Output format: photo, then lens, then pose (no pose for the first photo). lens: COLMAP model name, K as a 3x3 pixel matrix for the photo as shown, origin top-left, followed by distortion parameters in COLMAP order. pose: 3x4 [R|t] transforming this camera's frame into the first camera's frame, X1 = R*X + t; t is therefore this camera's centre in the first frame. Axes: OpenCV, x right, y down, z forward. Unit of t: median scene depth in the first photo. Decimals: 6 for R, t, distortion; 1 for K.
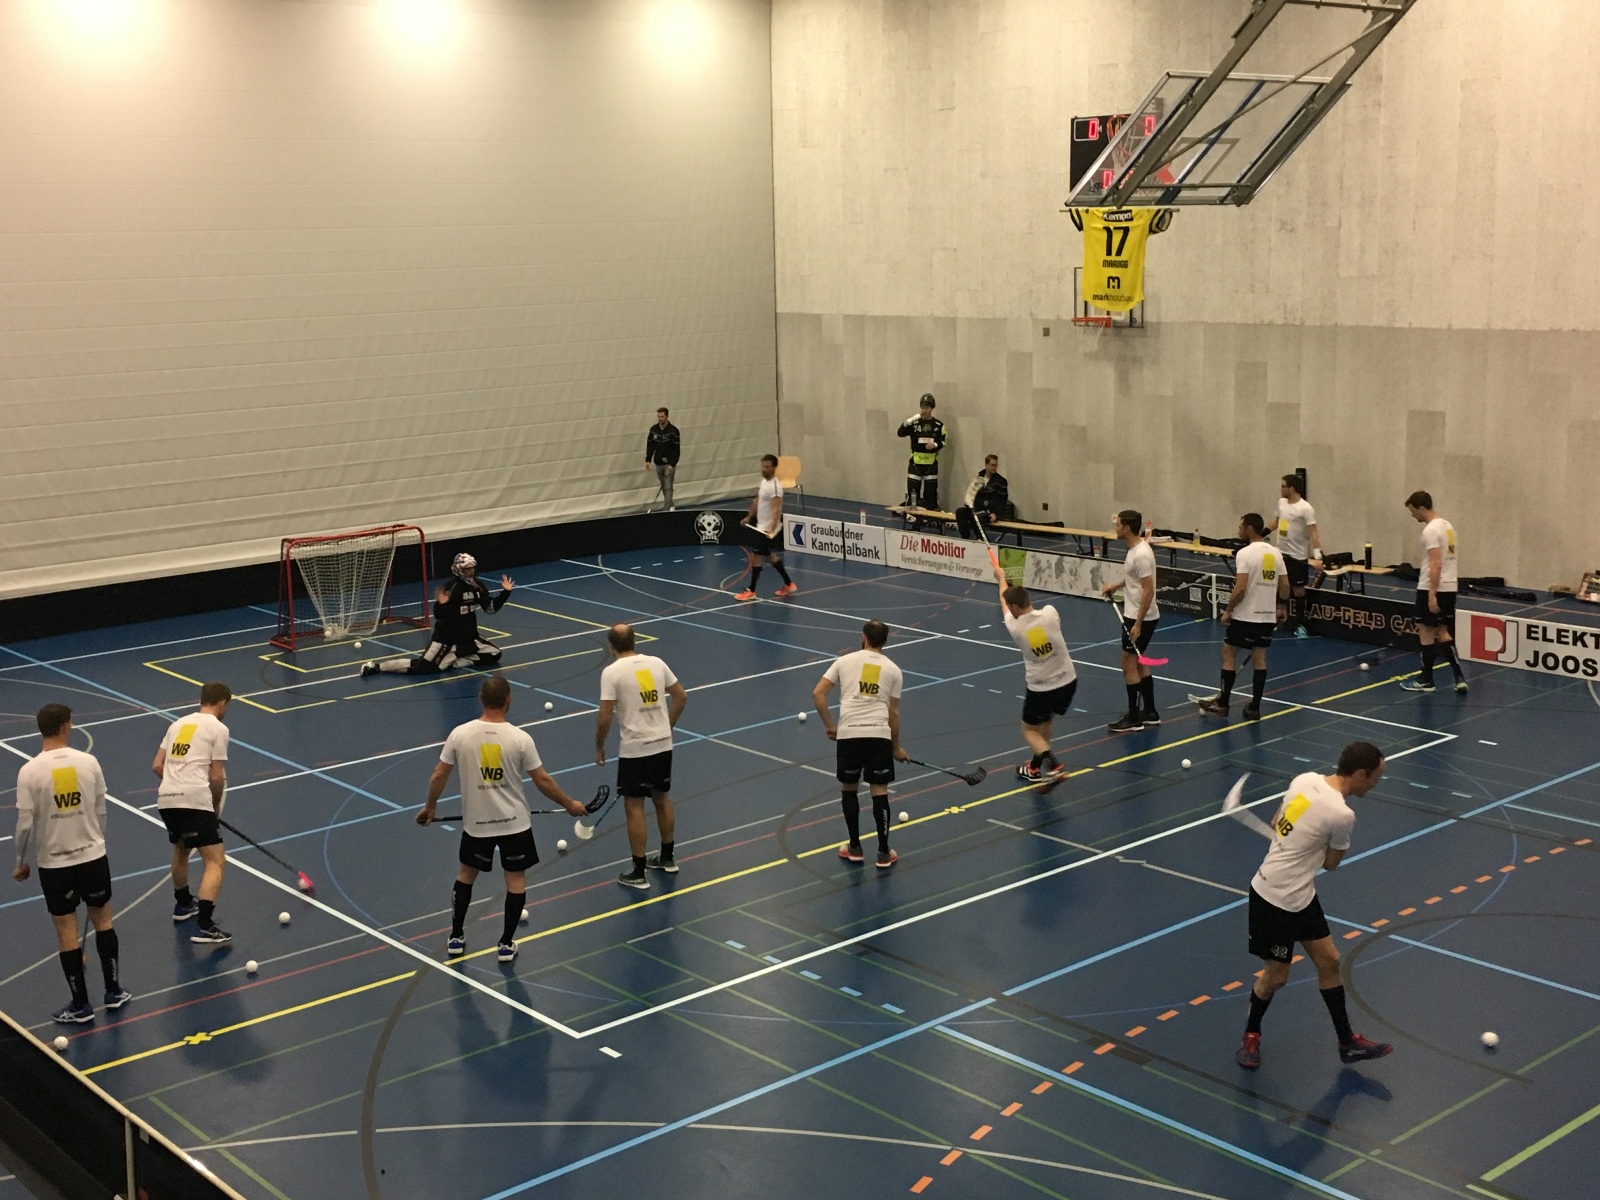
lens RADIAL K [[1921.5, 0, 740.1], [0, 1921.5, 595.4], [0, 0, 1]] dist [-0.016910, -0.006163]
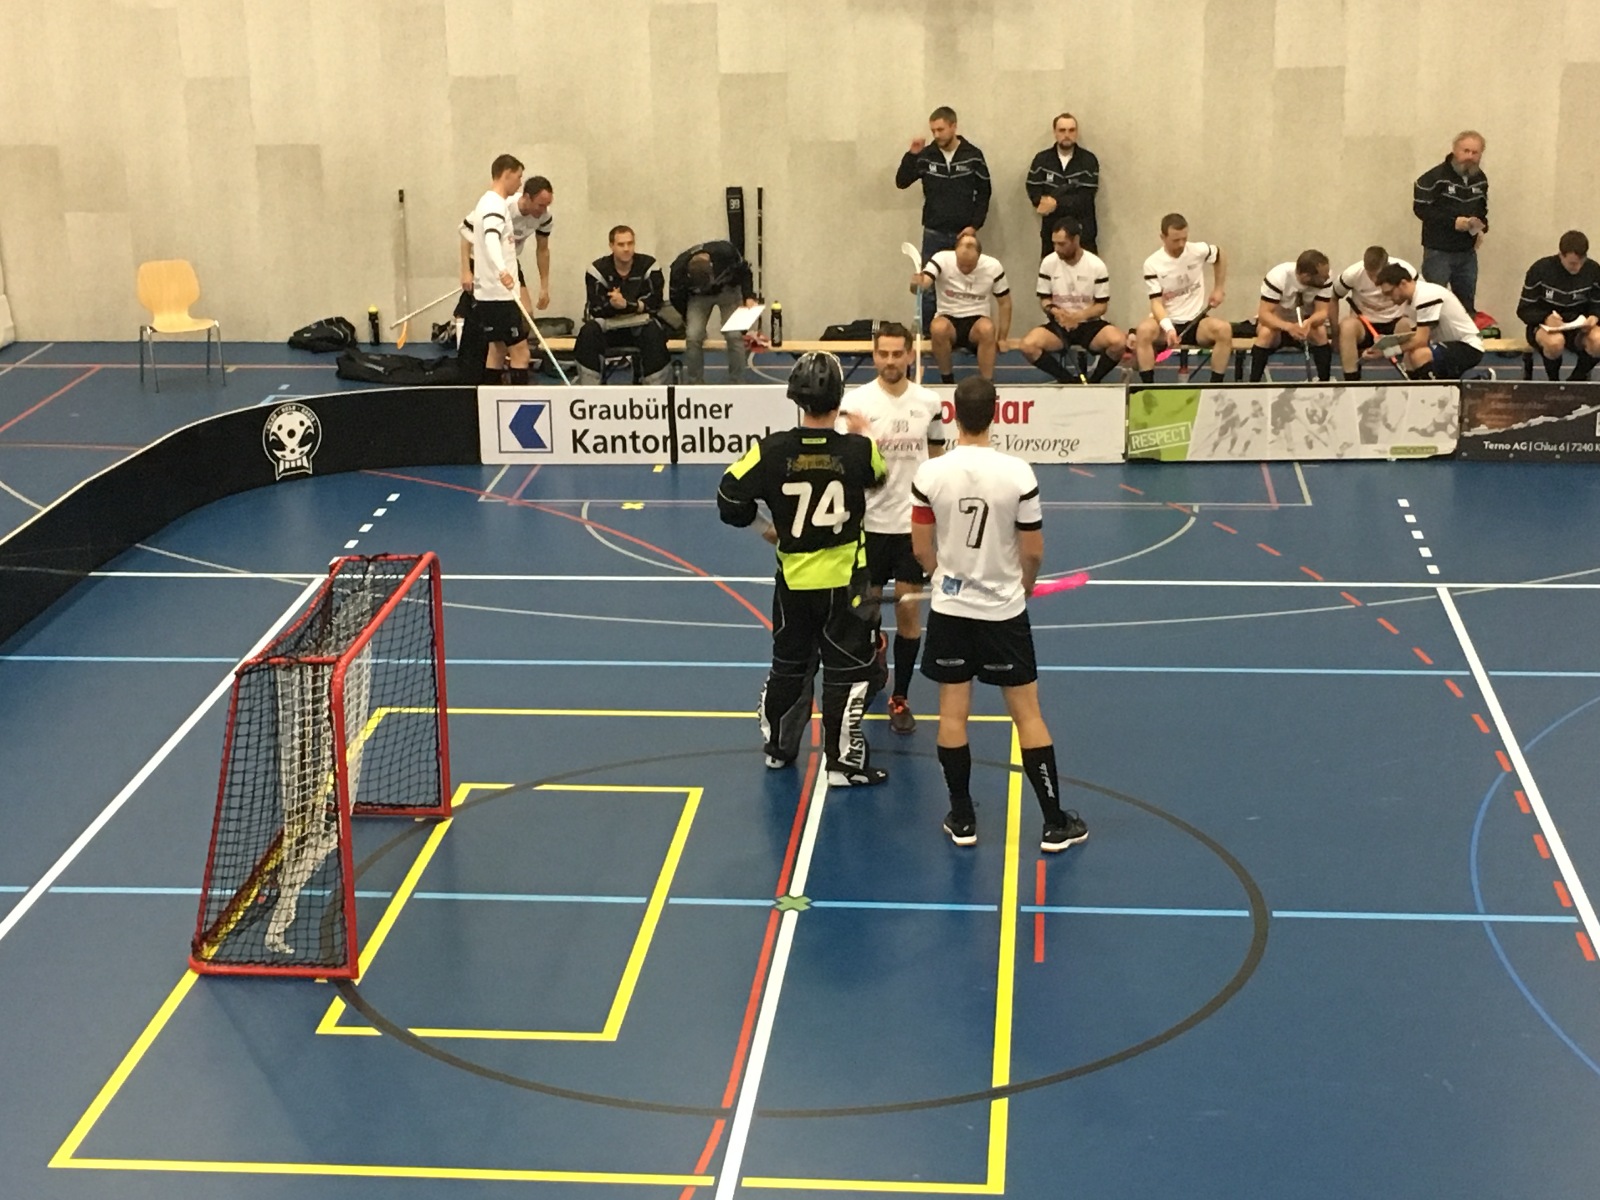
lens RADIAL K [[2852.9, 0, 800.0], [0, 2852.9, 600.0], [0, 0, 1]] dist [0.026974, -0.079878]
pose [[0.720439, -0.188131, 0.667513, -0.401572], [0.132468, 0.982111, 0.133826, -0.076590], [-0.680749, -0.007990, 0.732473, 0.471849]]
